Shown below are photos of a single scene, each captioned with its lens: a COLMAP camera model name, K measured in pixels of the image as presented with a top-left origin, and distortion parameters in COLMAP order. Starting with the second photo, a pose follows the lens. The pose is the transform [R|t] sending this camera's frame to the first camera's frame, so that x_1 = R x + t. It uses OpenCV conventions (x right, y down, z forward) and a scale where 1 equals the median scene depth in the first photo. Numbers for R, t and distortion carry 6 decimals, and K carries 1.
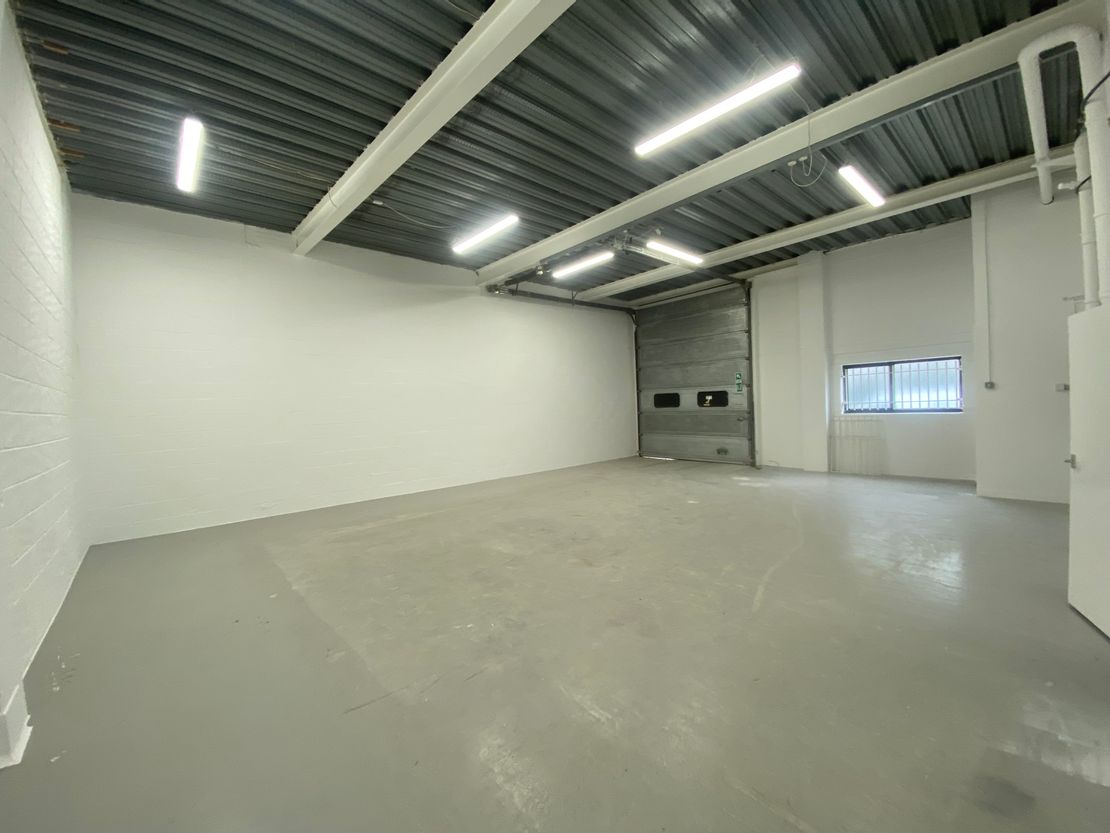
lens RADIAL K [[453.0, 0, 553.9], [0, 453.0, 415.7], [0, 0, 1]] dist [0.009336, -0.015641]
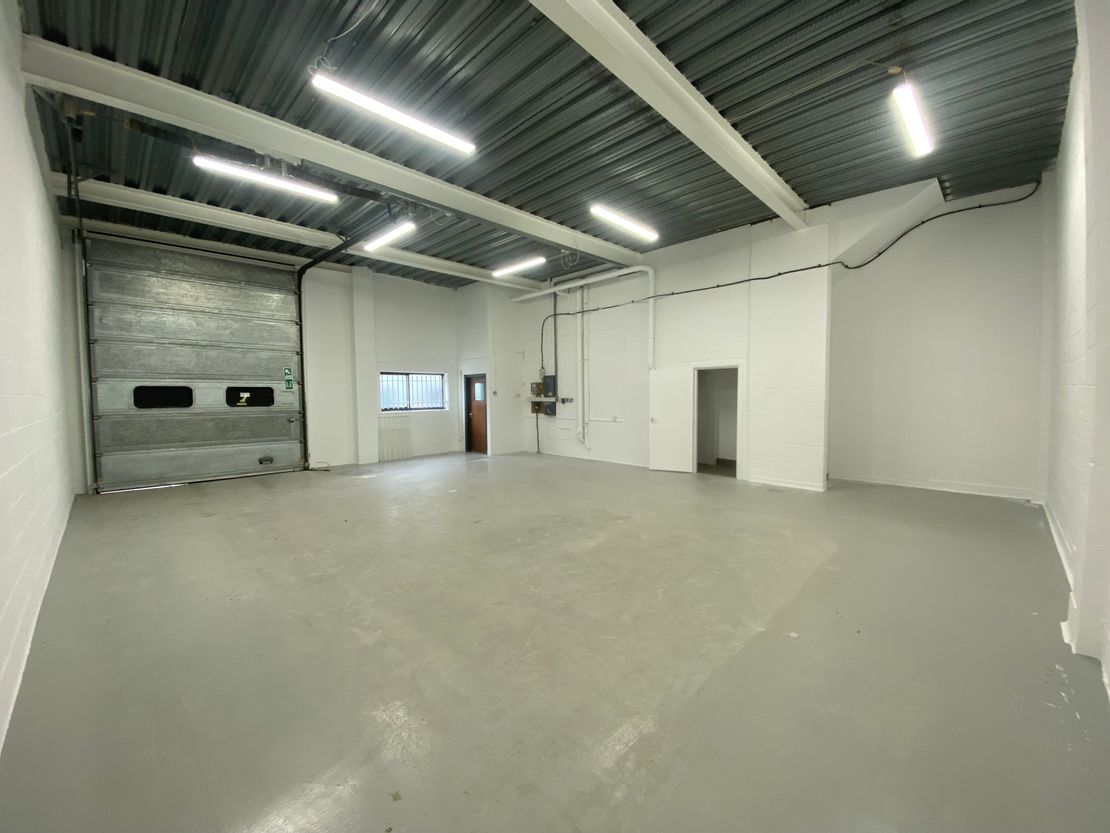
lens RADIAL K [[453.0, 0, 553.9], [0, 453.0, 415.7], [0, 0, 1]] dist [0.009336, -0.015641]
pose [[-0.071102, -0.011144, 0.997407, -0.514034], [0.033252, 0.999355, 0.013537, 0.003775], [-0.996915, 0.034128, -0.070685, 0.551231]]
